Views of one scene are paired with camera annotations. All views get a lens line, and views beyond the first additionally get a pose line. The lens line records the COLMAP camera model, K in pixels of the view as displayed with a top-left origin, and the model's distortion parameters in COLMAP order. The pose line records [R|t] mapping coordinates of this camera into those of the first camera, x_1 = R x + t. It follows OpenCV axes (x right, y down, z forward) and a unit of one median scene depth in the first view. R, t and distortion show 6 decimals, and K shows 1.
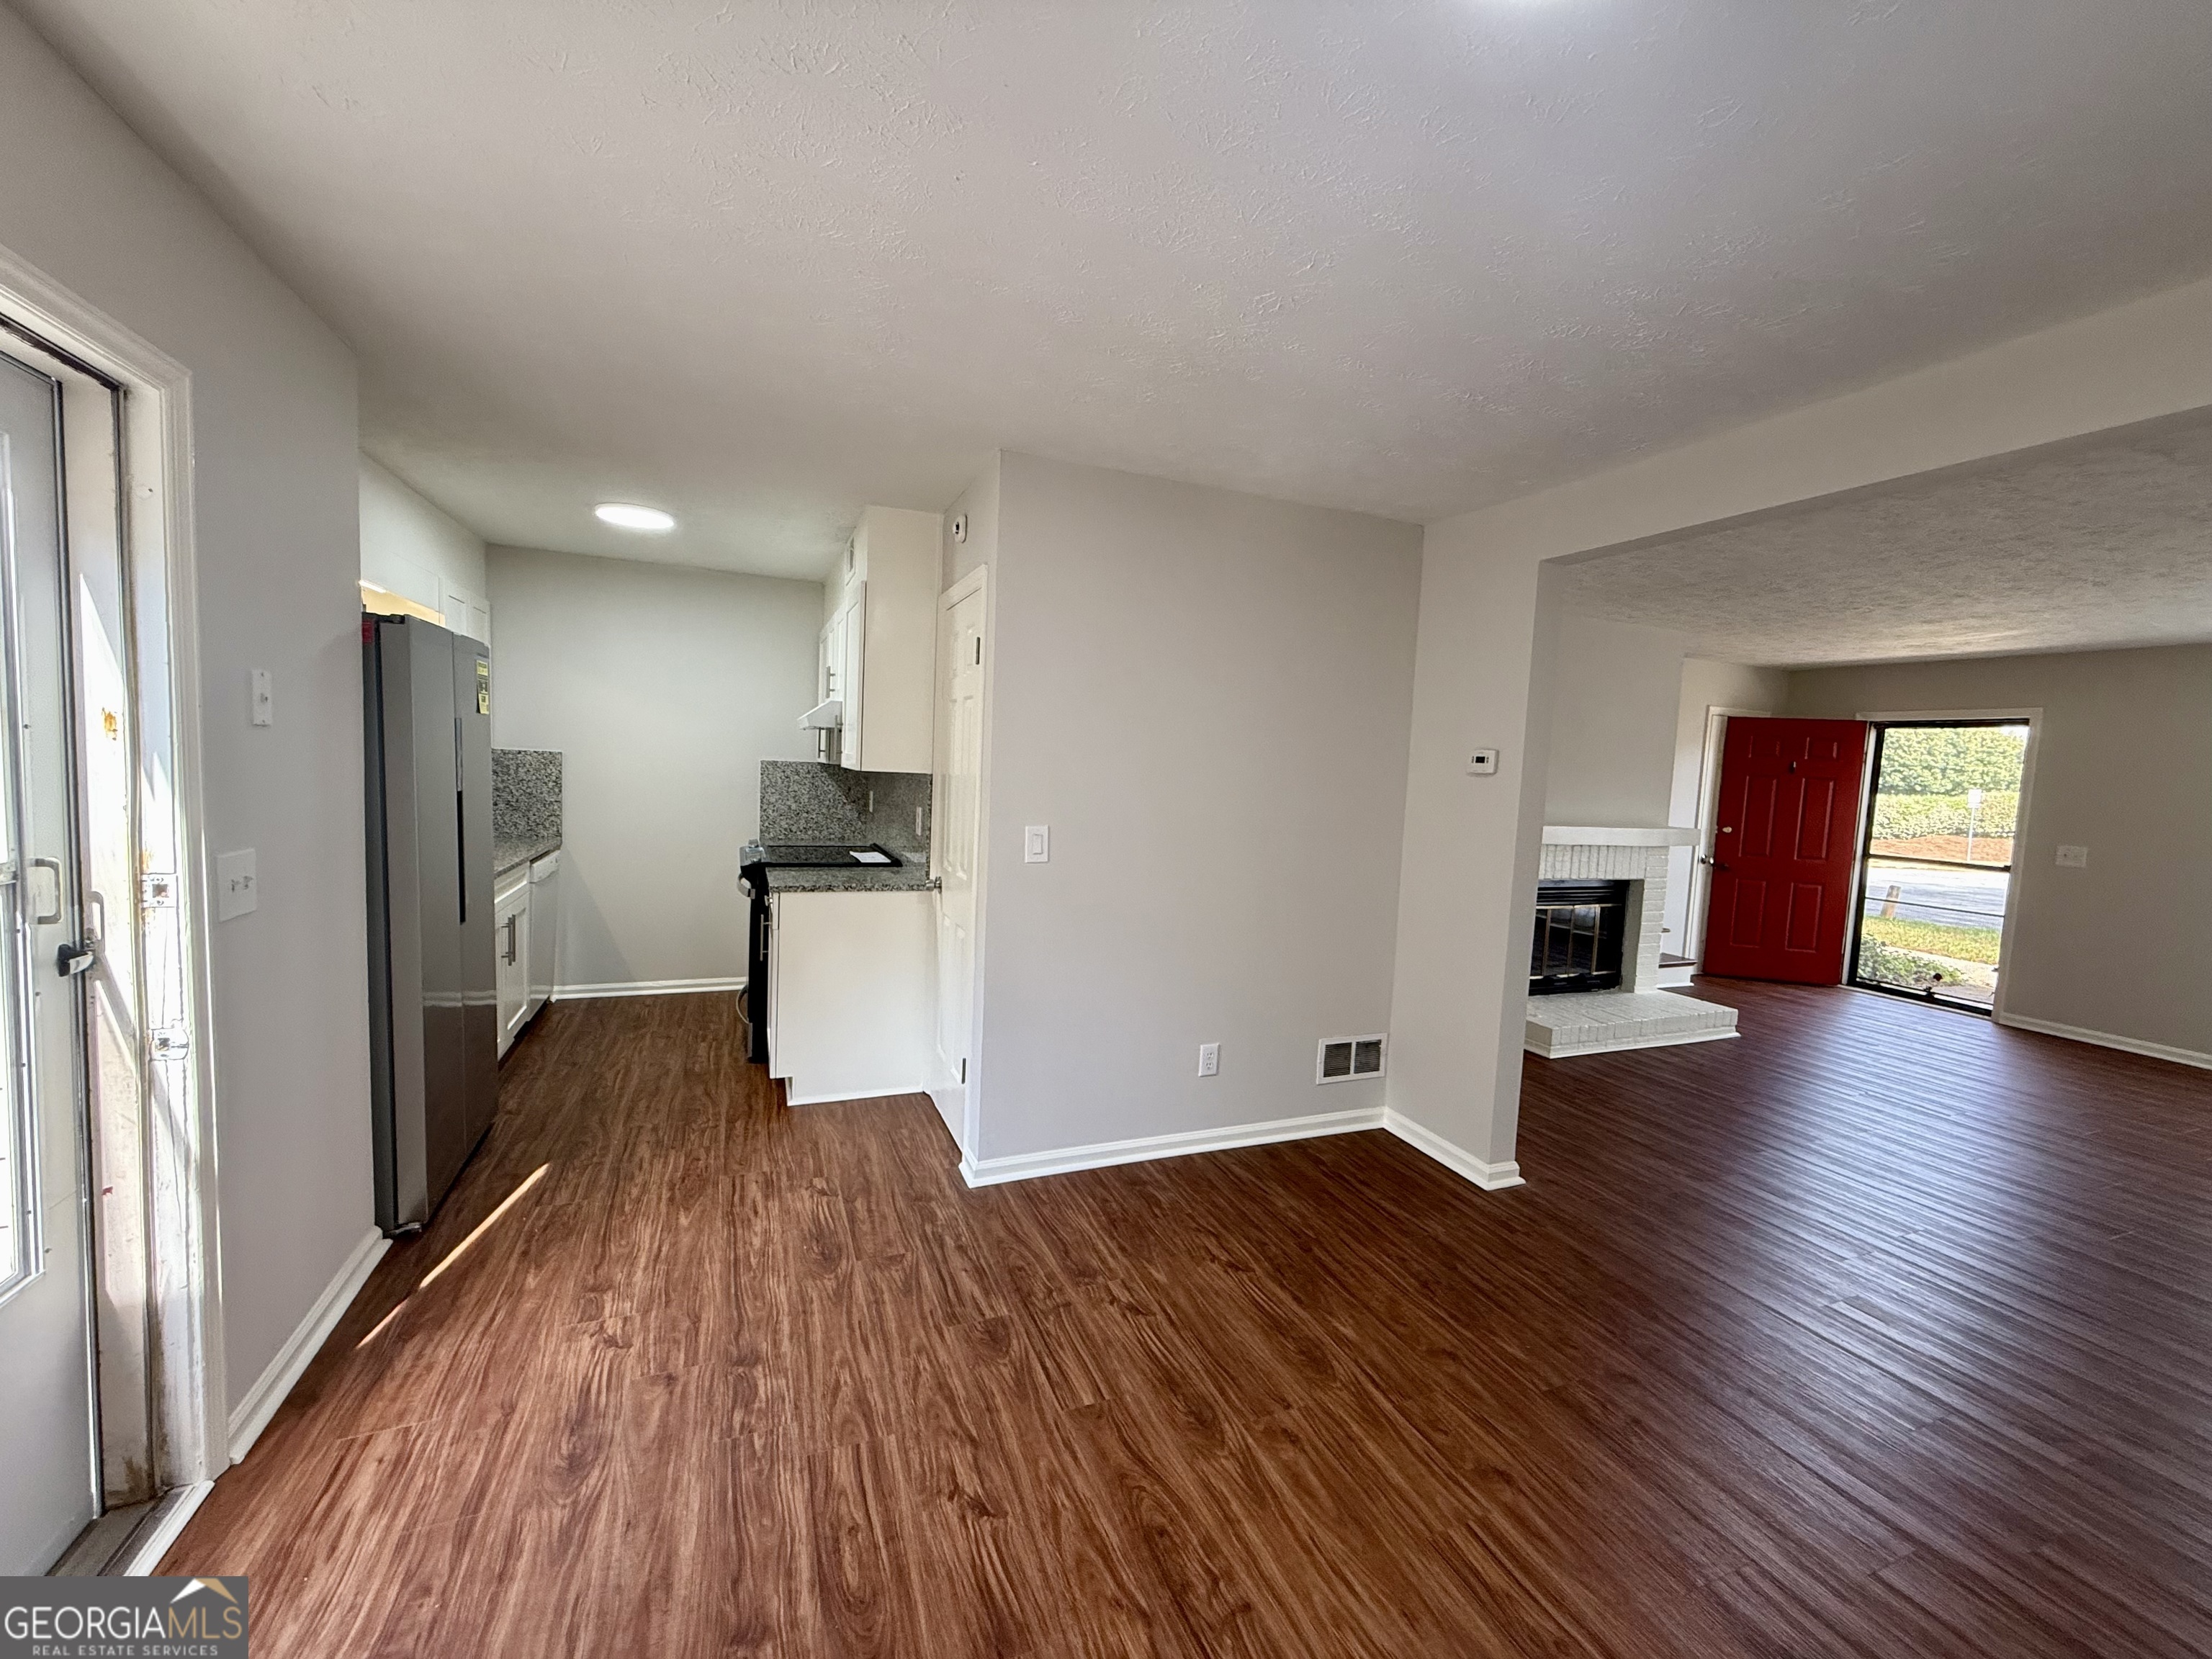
lens RADIAL K [[880.8, 0, 1102.0], [0, 880.8, 826.6], [0, 0, 1]] dist [0.002007, 0.000195]
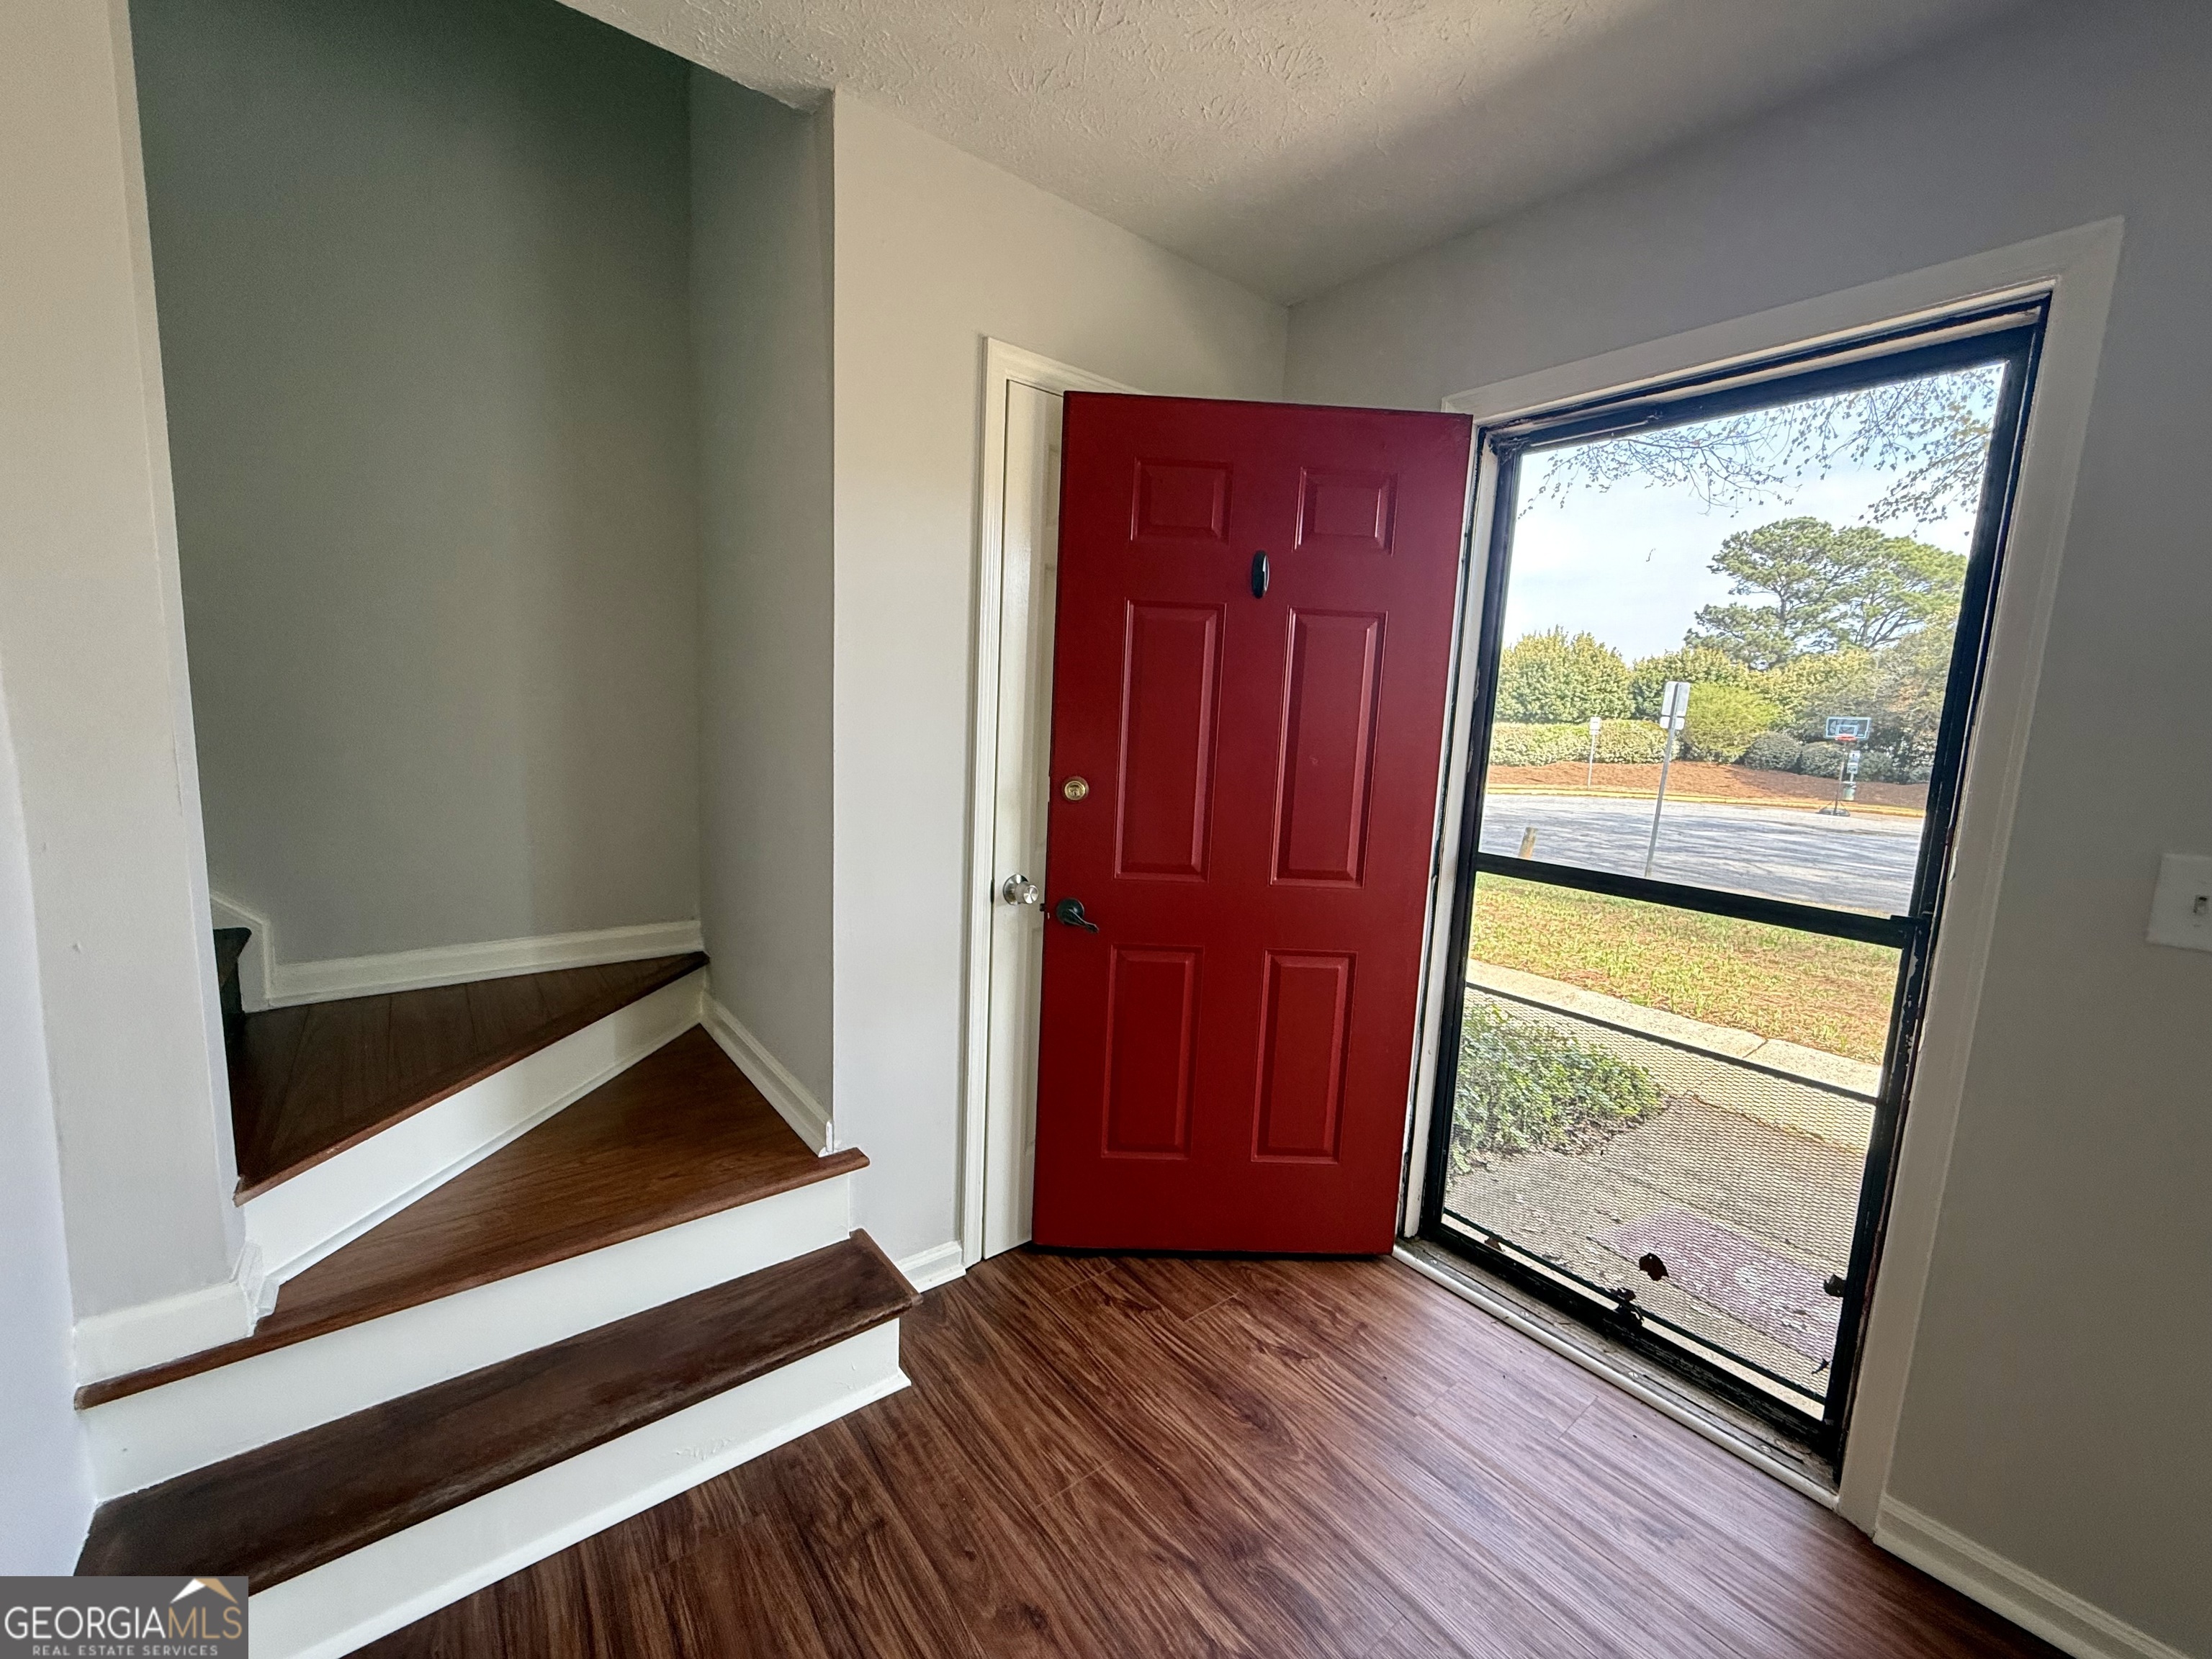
lens RADIAL K [[880.8, 0, 1097.6], [0, 880.8, 823.7], [0, 0, 1]] dist [0.002007, 0.000195]
pose [[0.961864, -0.039058, 0.270726, 0.791843], [0.021008, 0.997378, 0.069255, -0.007154], [-0.272721, -0.060927, 0.960162, 0.887471]]
